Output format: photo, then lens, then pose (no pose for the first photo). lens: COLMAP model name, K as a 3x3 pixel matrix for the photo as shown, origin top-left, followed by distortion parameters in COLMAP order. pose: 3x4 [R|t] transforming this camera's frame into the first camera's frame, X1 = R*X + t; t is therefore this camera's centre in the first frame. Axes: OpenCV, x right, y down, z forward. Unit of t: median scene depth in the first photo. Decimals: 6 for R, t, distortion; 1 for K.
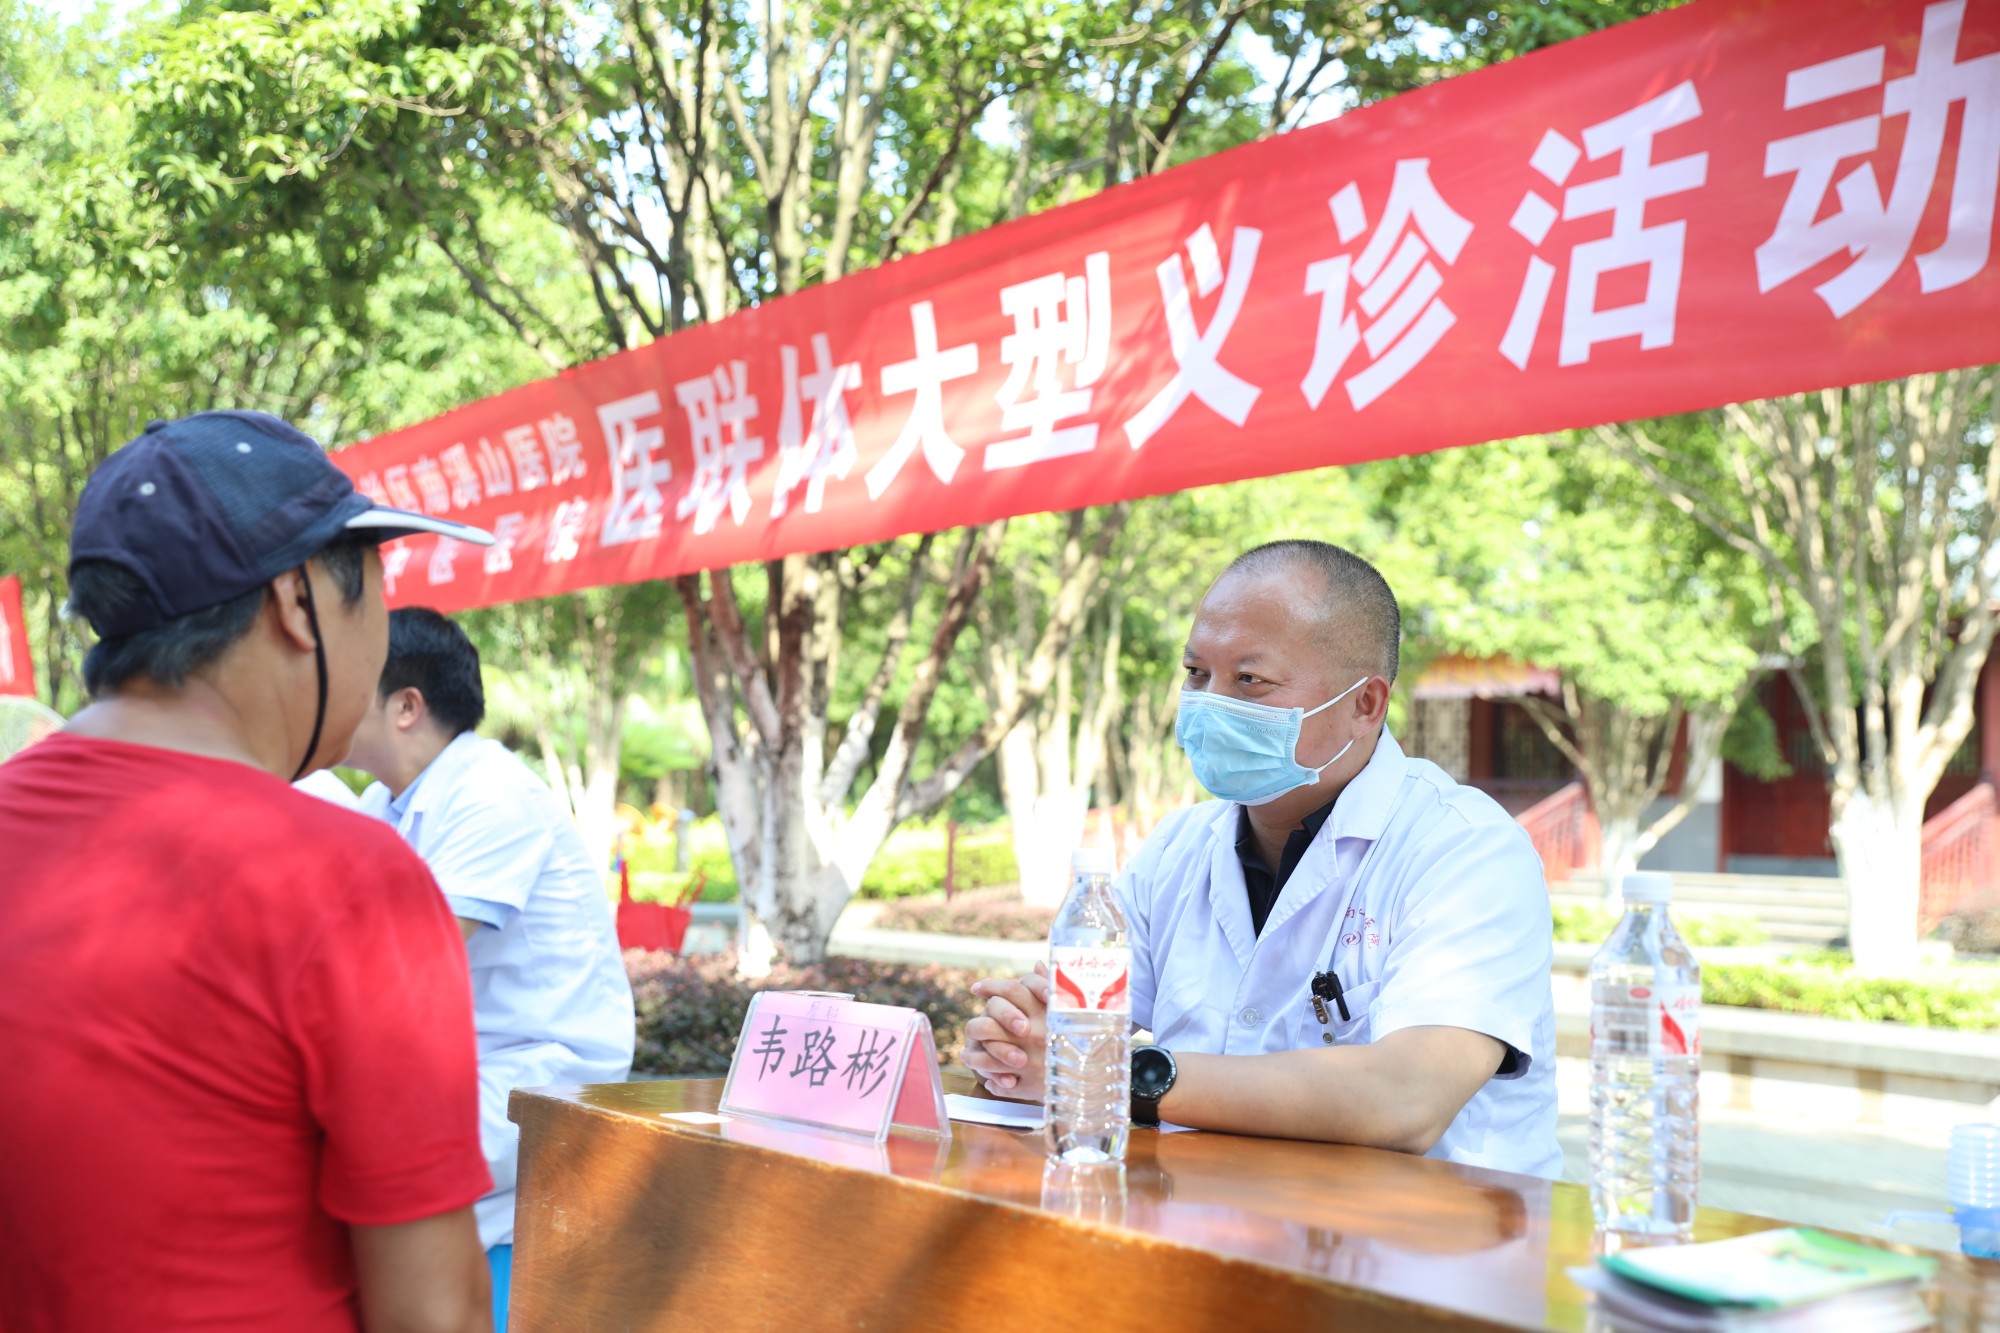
lens RADIAL K [[2438.2, 0, 999.5], [0, 2438.2, 662.9], [0, 0, 1]] dist [-0.027078, 0.000000]
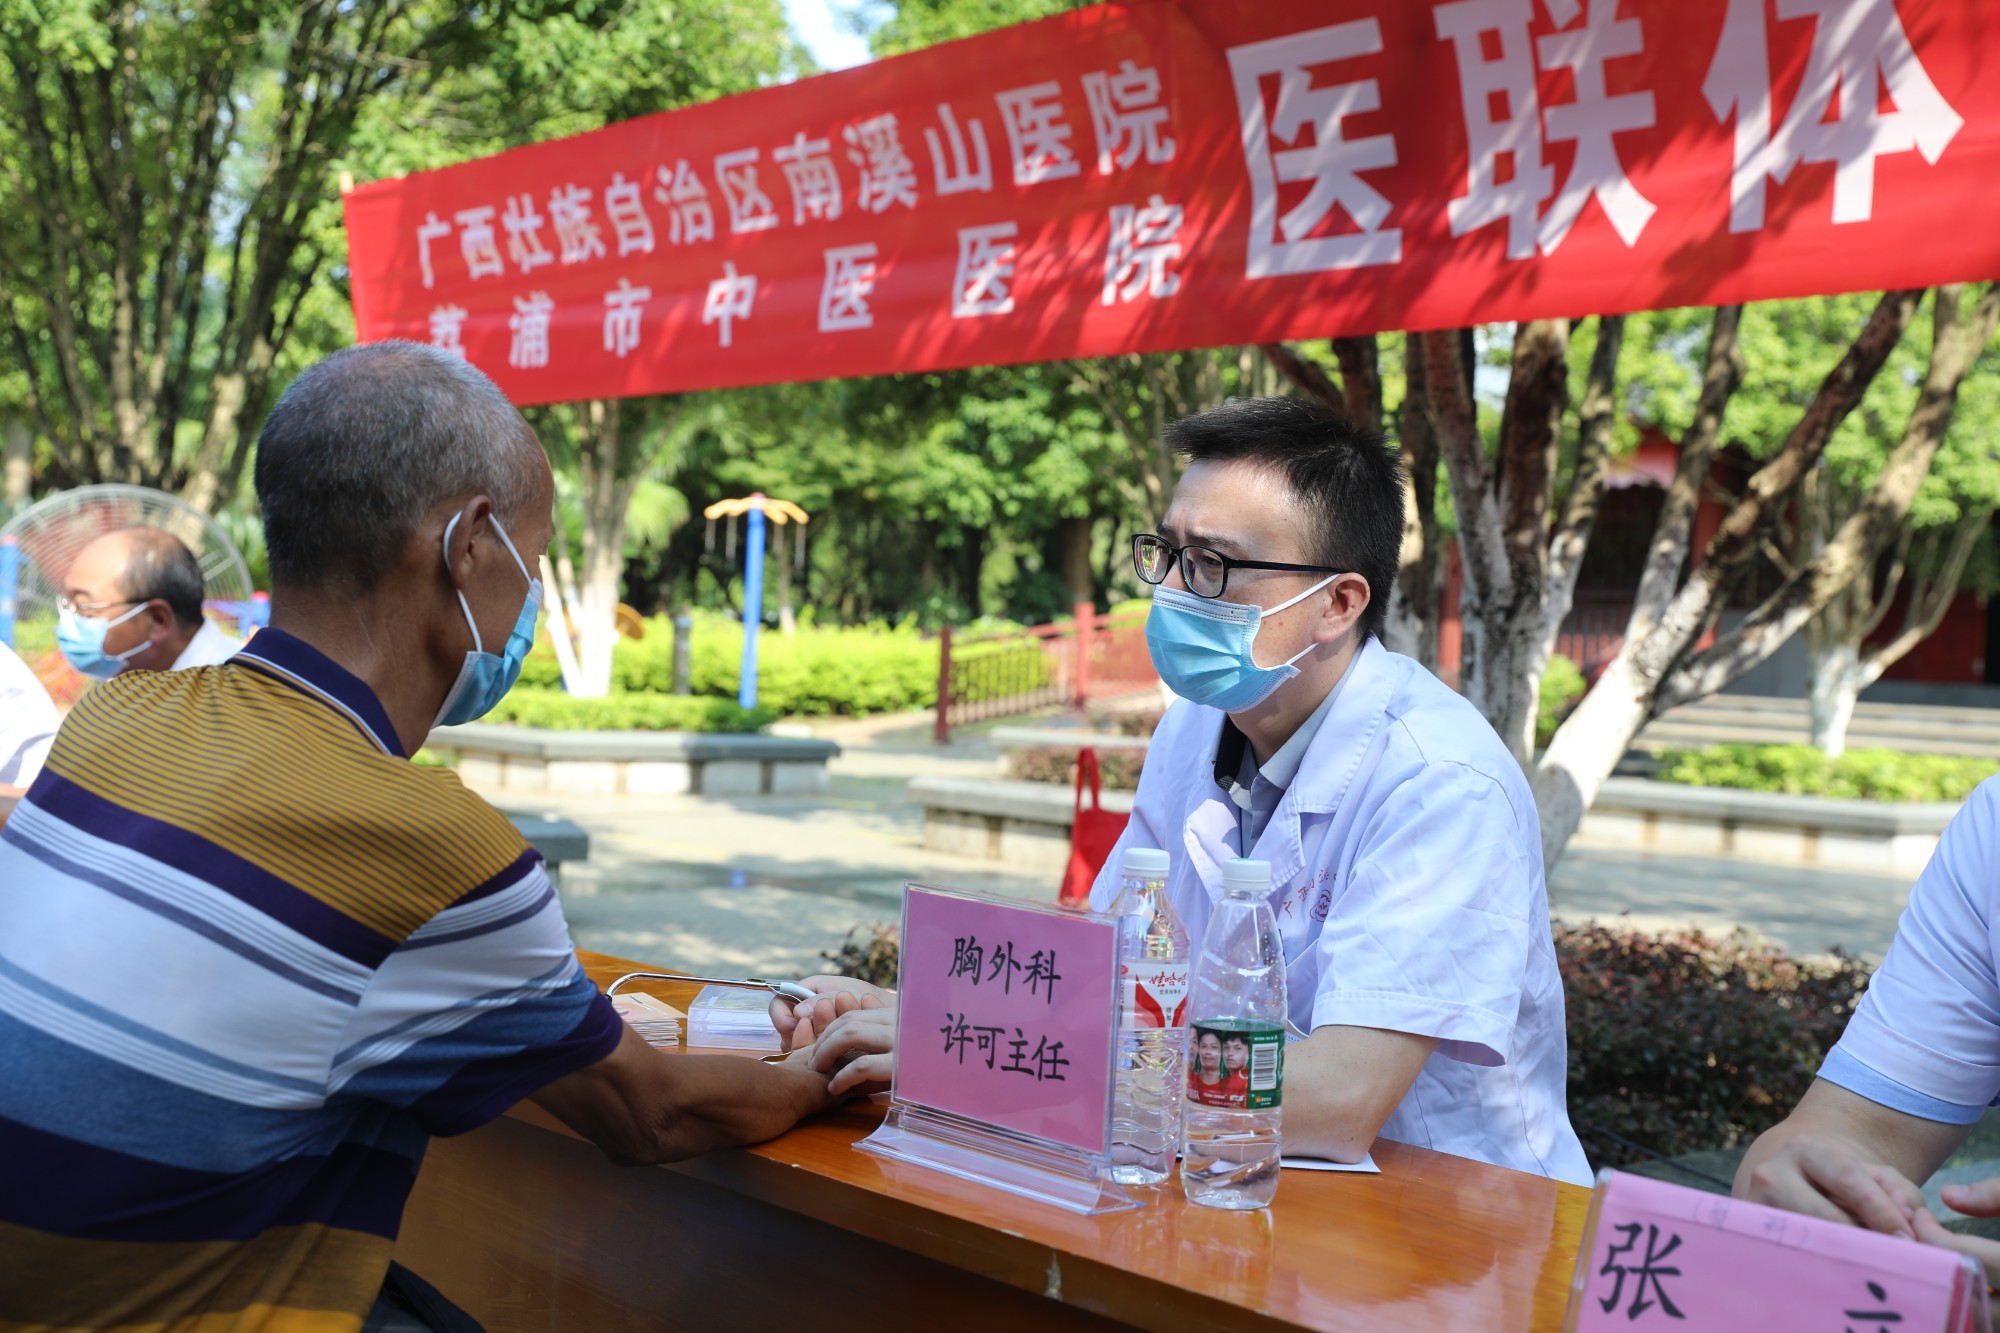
lens RADIAL K [[2619.4, 0, 1000.9], [0, 2619.4, 669.9], [0, 0, 1]] dist [0.020261, 0.000000]
pose [[0.996875, 0.010115, 0.078339, -0.119806], [-0.017092, 0.995893, 0.088911, -0.002716], [-0.077118, -0.089972, 0.992954, 0.145587]]
